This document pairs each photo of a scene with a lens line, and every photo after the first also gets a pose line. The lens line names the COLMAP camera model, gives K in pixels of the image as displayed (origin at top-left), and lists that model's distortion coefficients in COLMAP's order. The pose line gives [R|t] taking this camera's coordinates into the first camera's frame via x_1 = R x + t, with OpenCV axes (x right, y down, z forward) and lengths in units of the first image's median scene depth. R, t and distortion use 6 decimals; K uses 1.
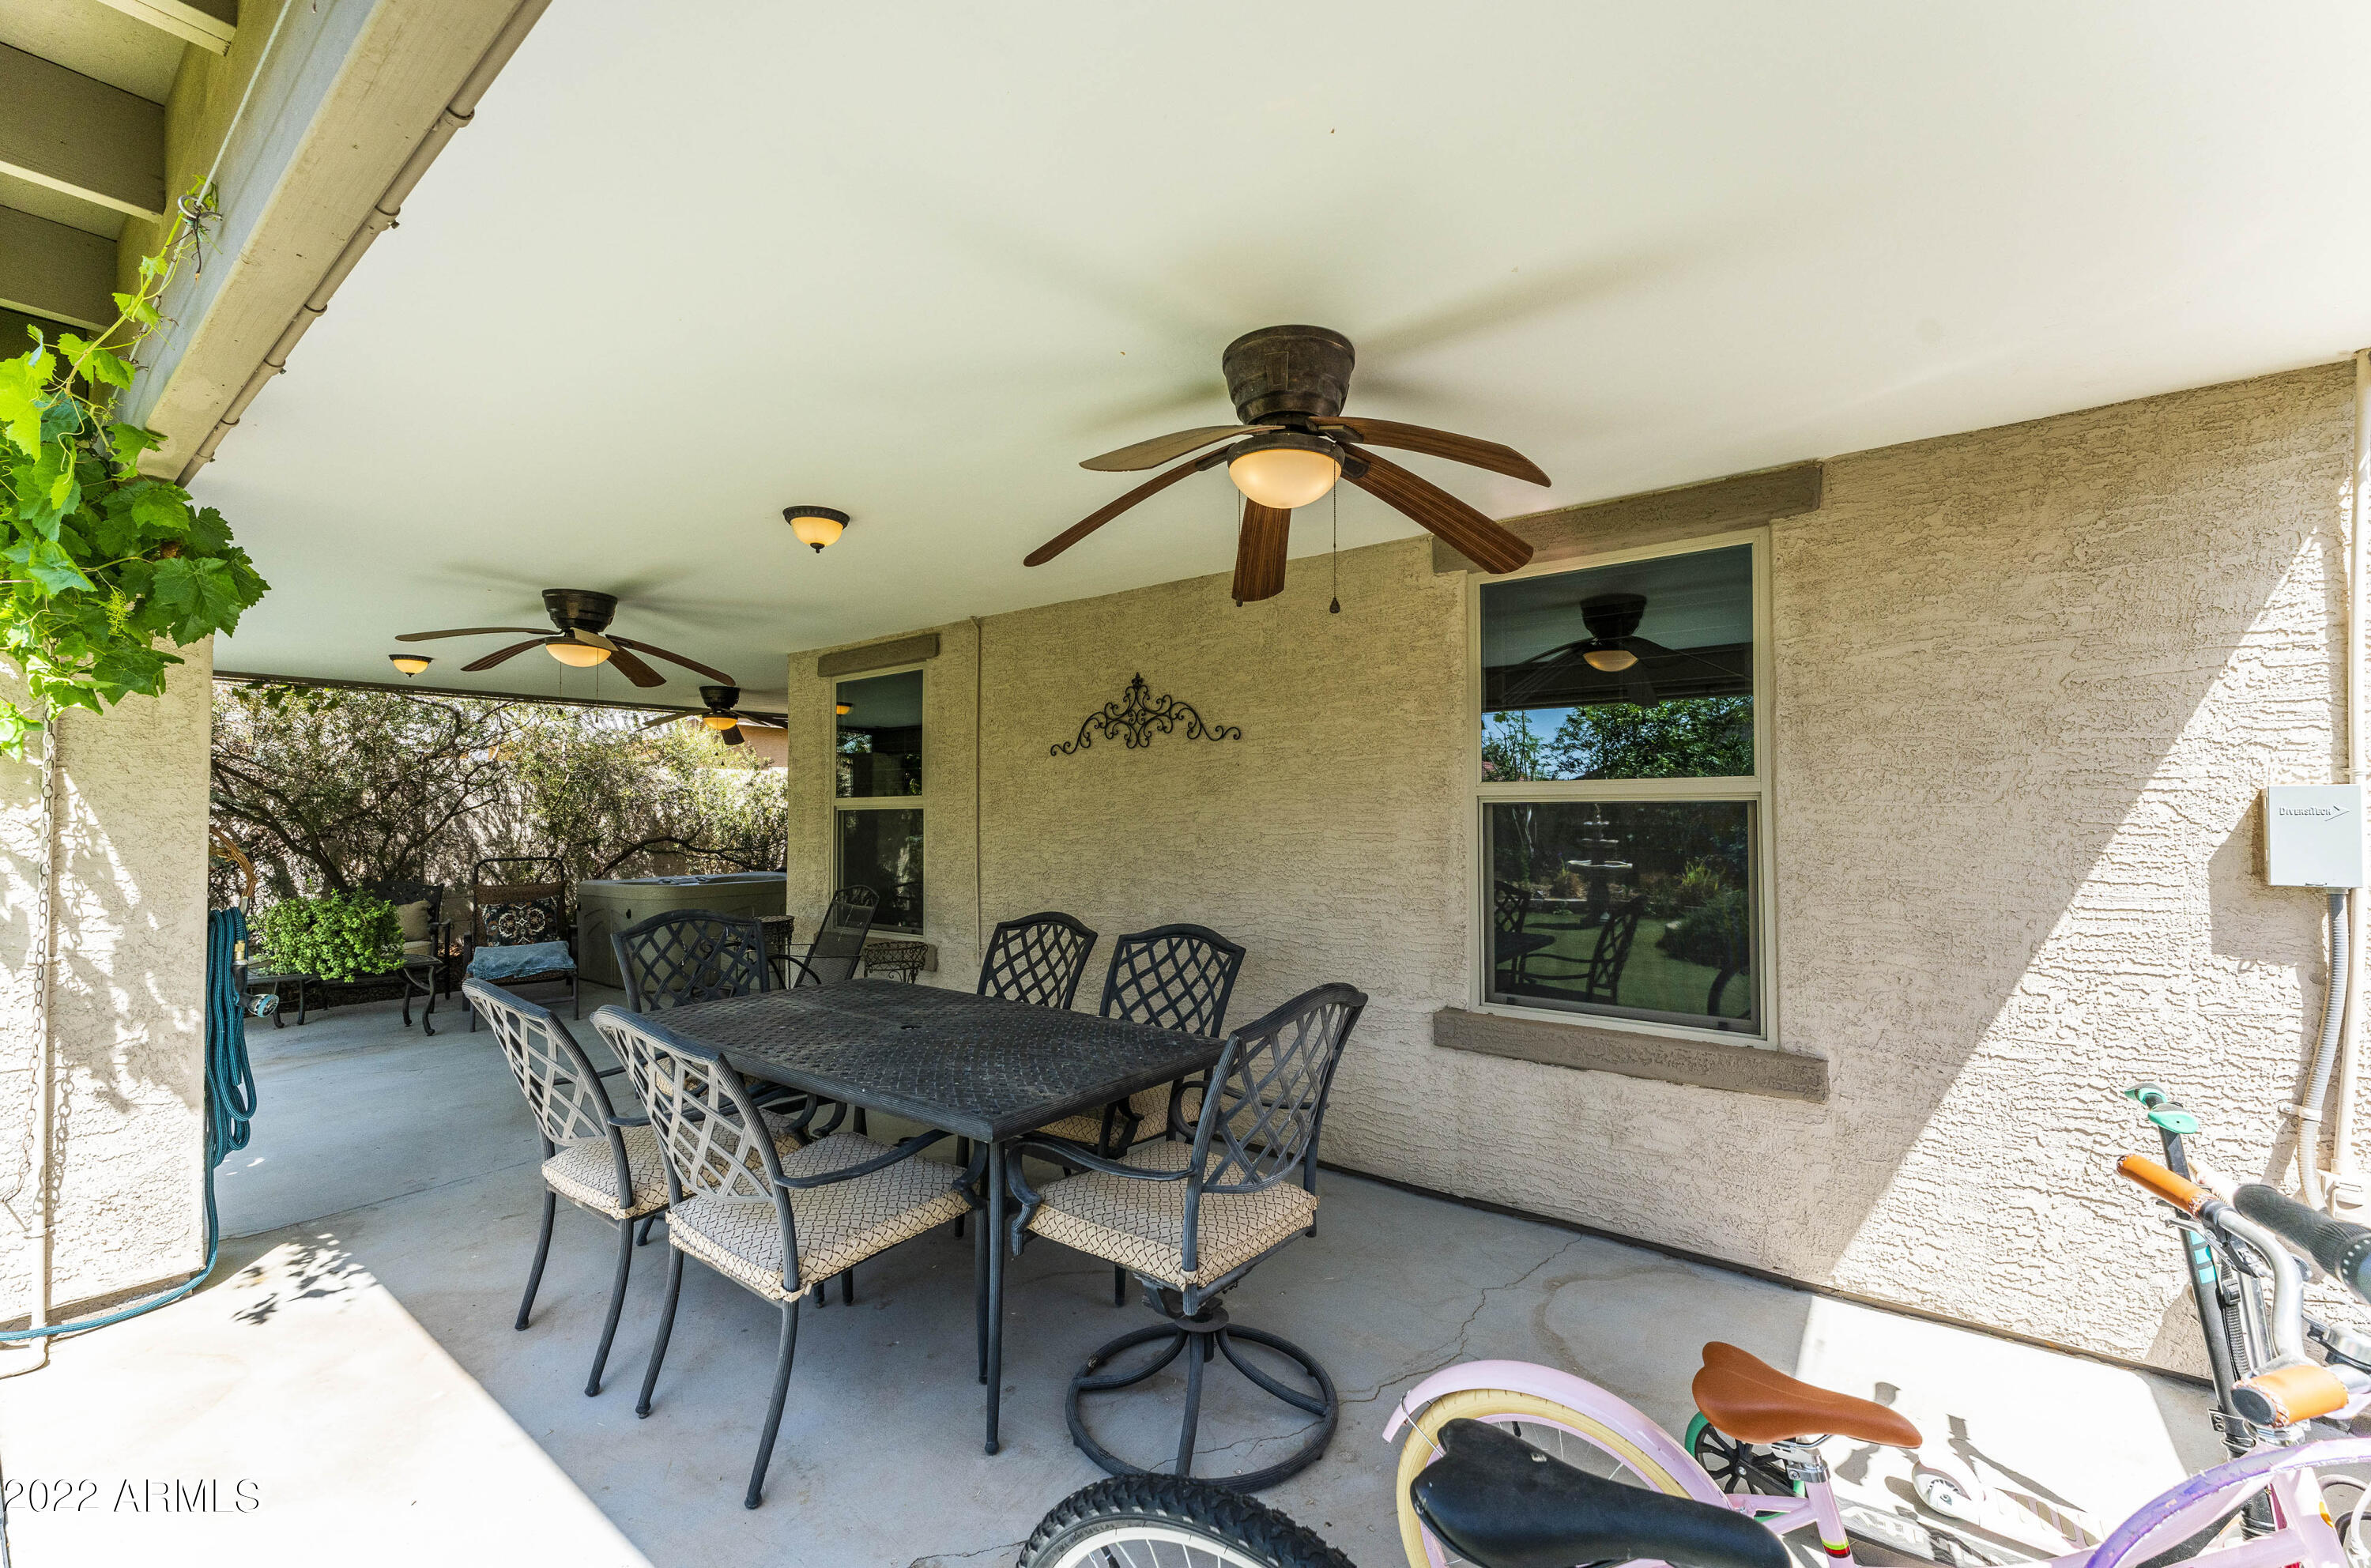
lens RADIAL K [[944.1, 0, 1198.8], [0, 944.1, 801.3], [0, 0, 1]] dist [-0.000507, 0.001374]
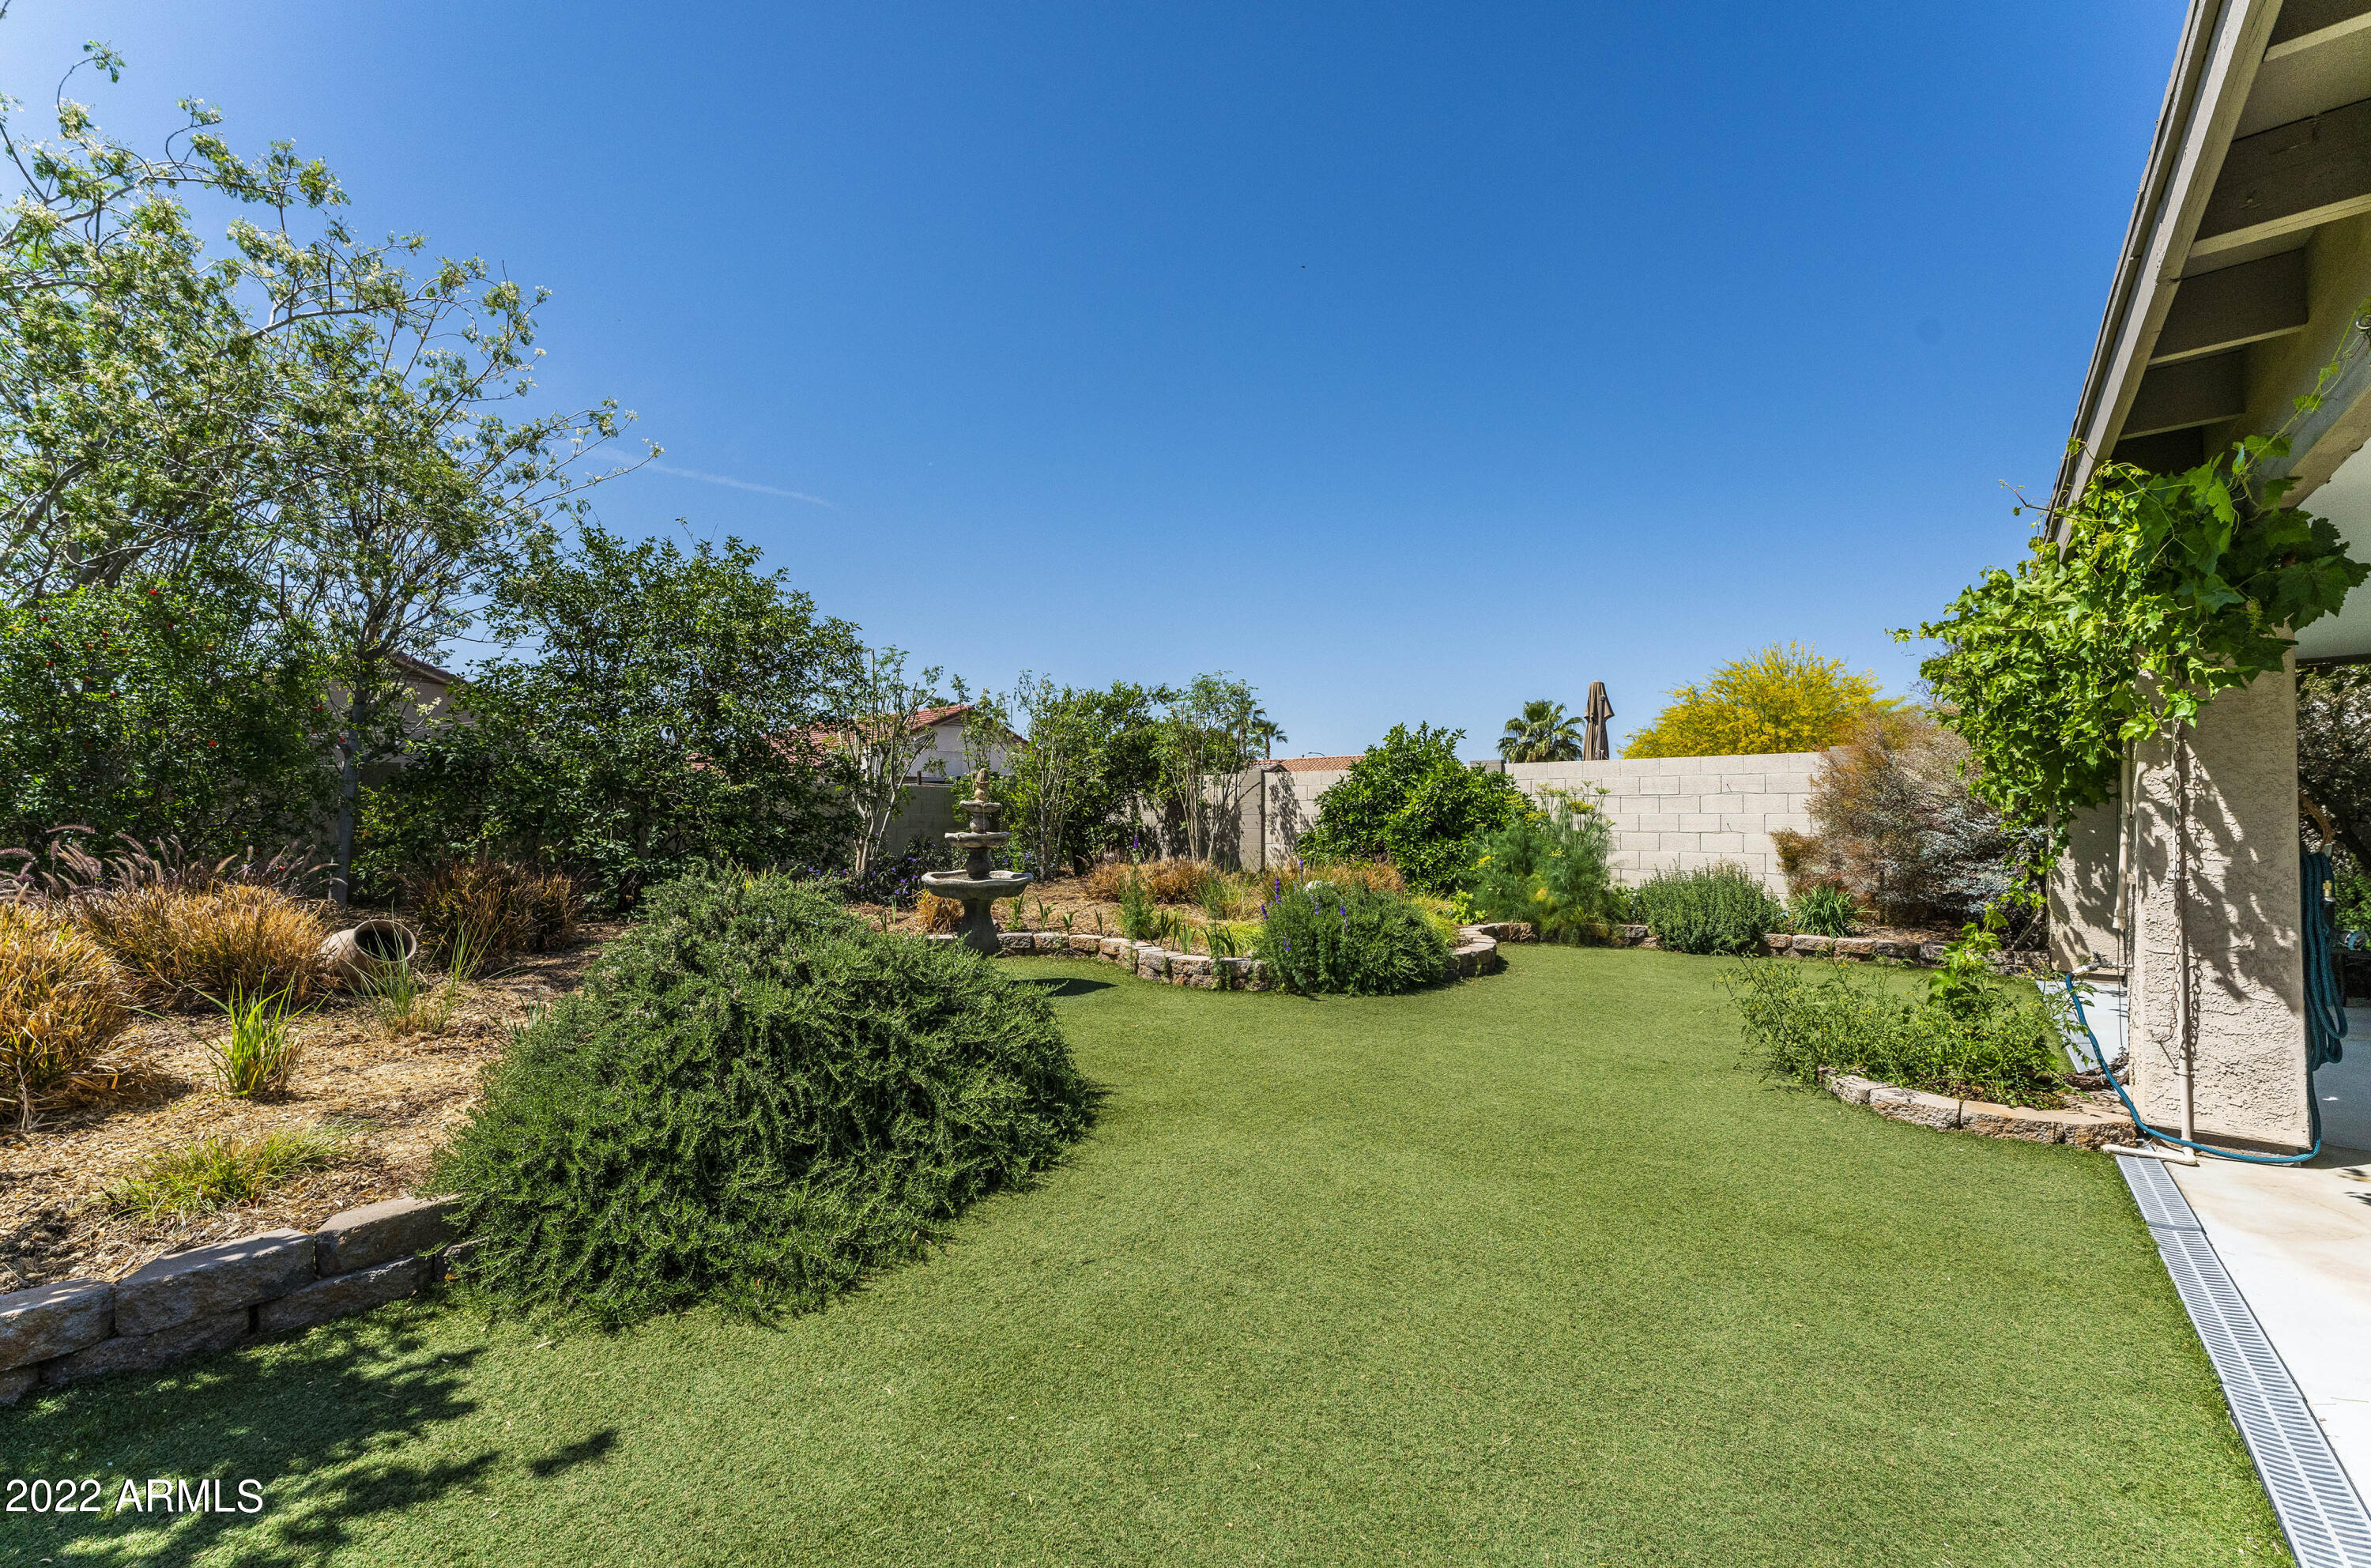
lens RADIAL K [[944.1, 0, 1190.1], [0, 944.1, 795.3], [0, 0, 1]] dist [-0.000507, 0.001374]
pose [[-0.043141, -0.026470, -0.998718, 0.183146], [0.013908, 0.999536, -0.027092, 0.048778], [0.998972, -0.015059, -0.042752, -0.301638]]
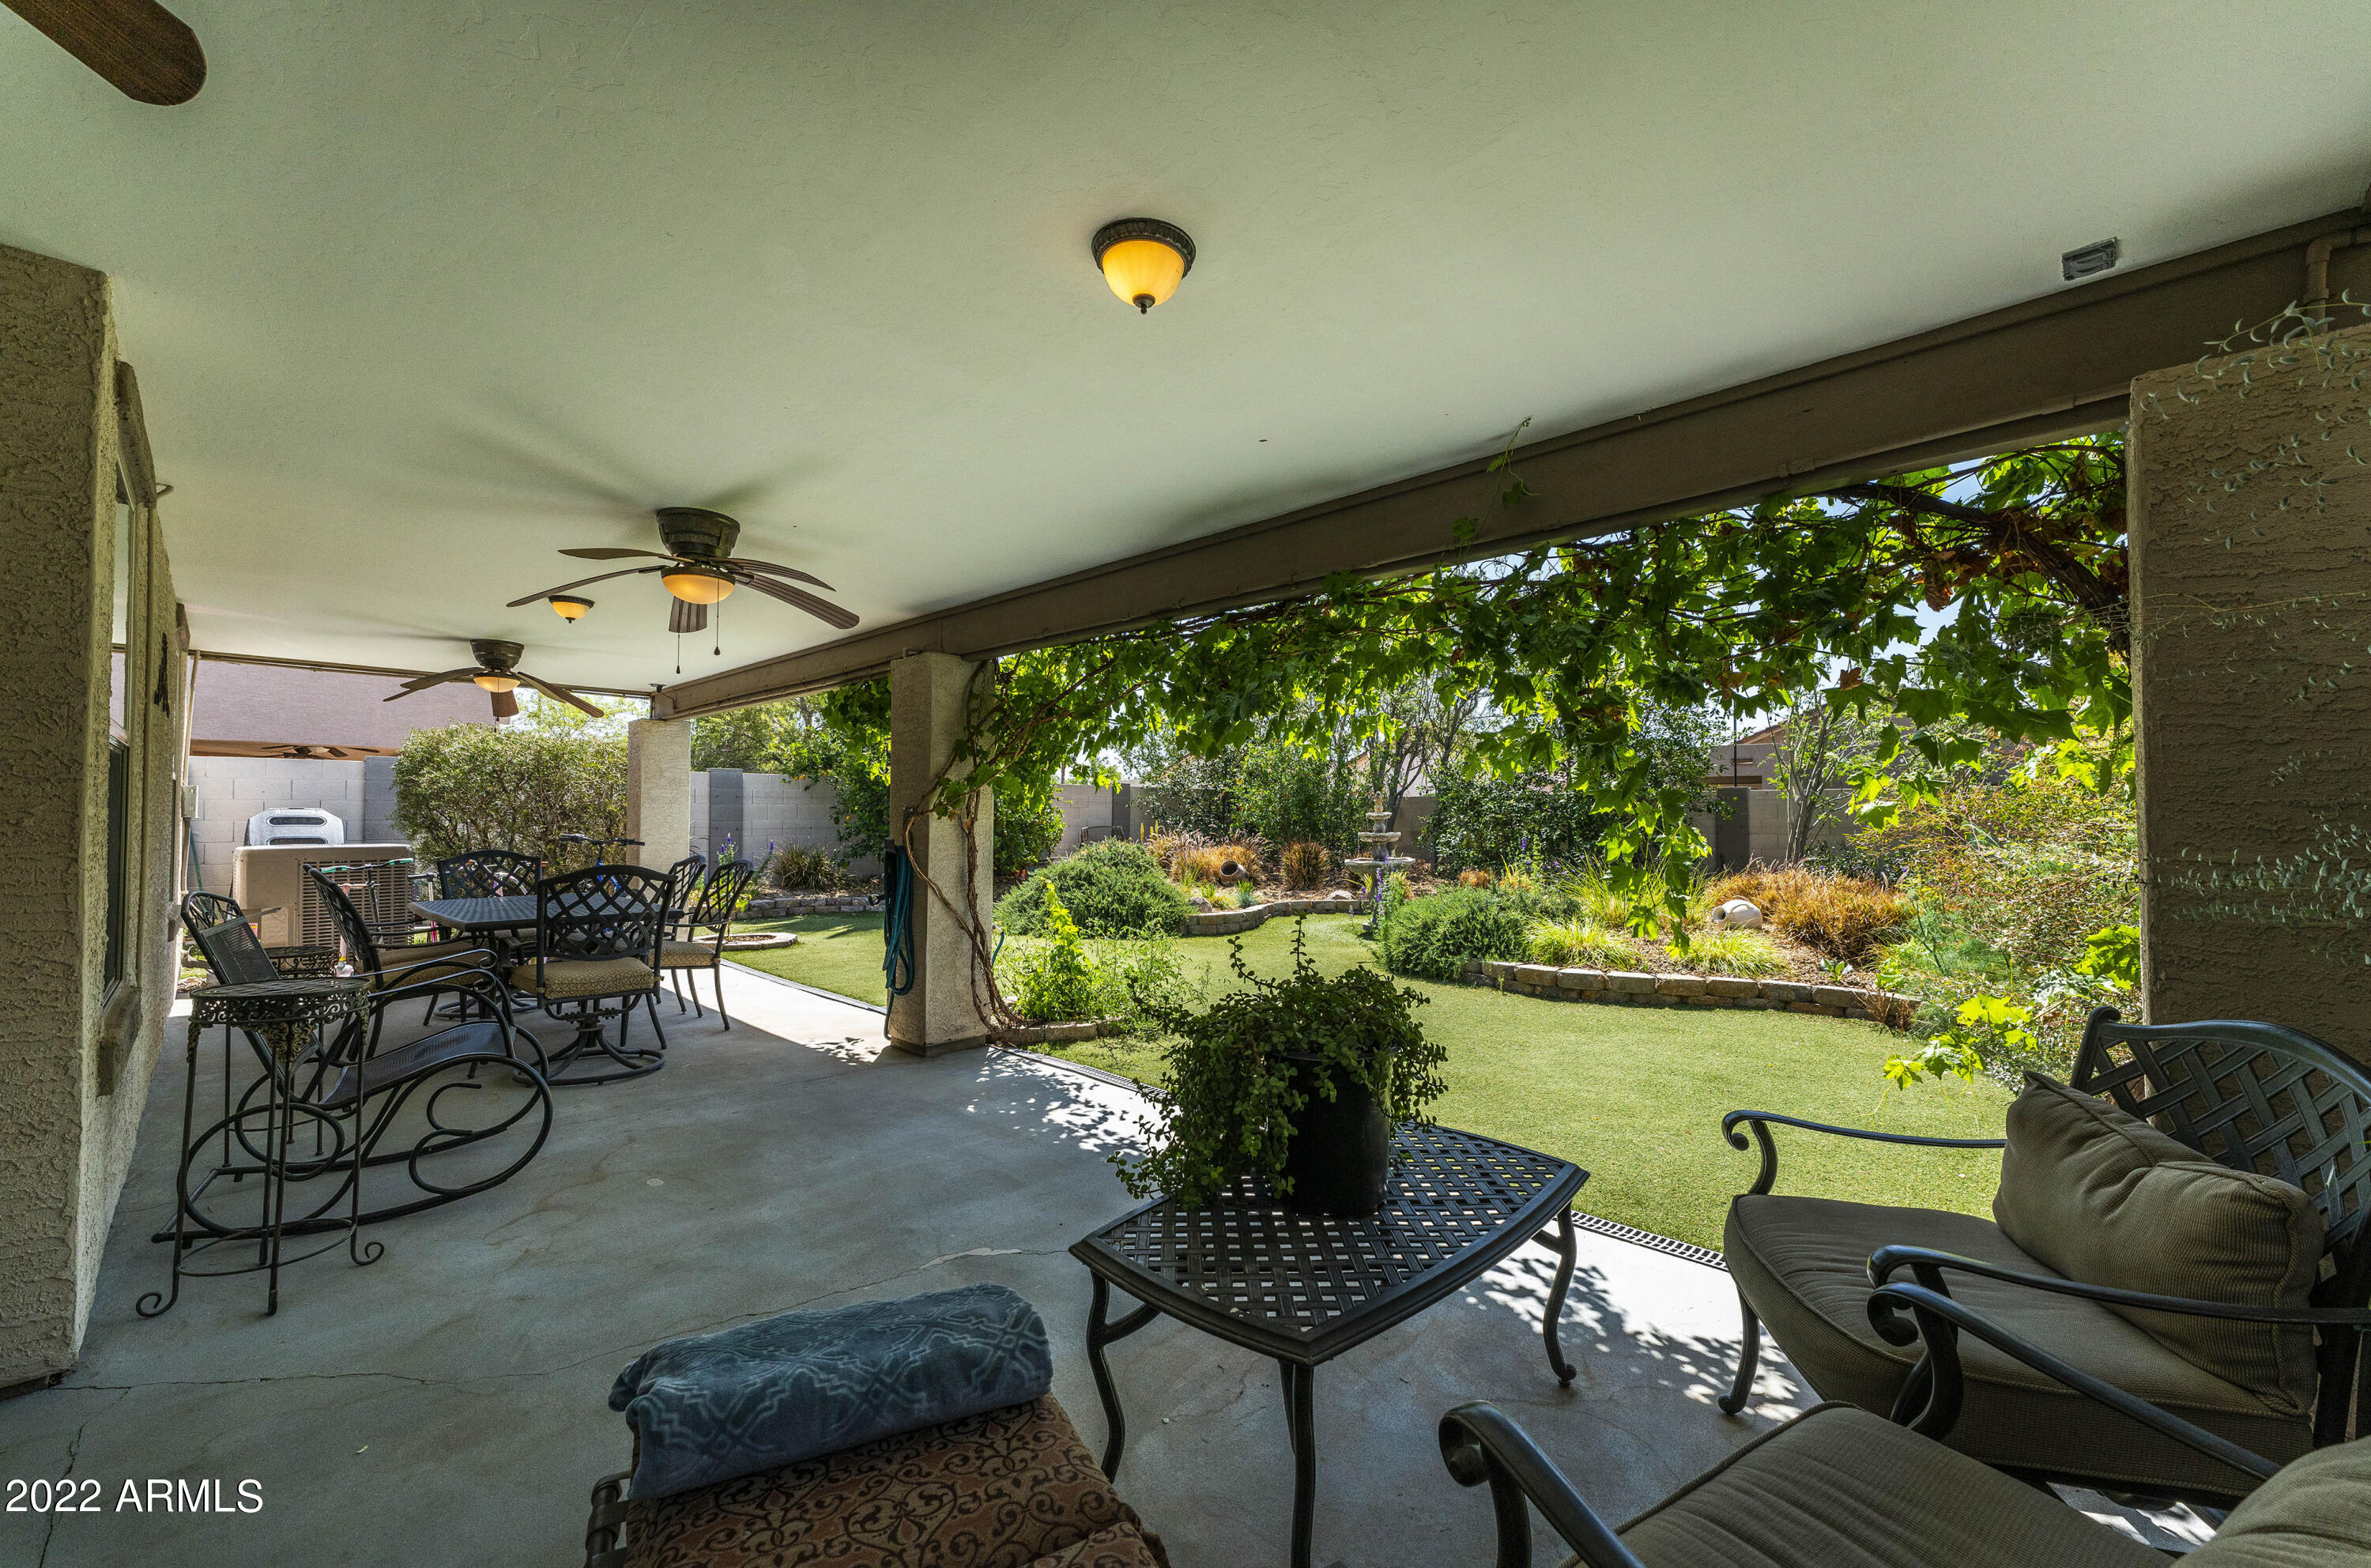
lens RADIAL K [[944.1, 0, 1195.6], [0, 944.1, 798.2], [0, 0, 1]] dist [-0.000507, 0.001374]
pose [[-0.991069, -0.000301, 0.133349, -1.580554], [-0.005875, 0.999125, -0.041406, 0.084444], [-0.133220, -0.041820, -0.990204, 2.316284]]
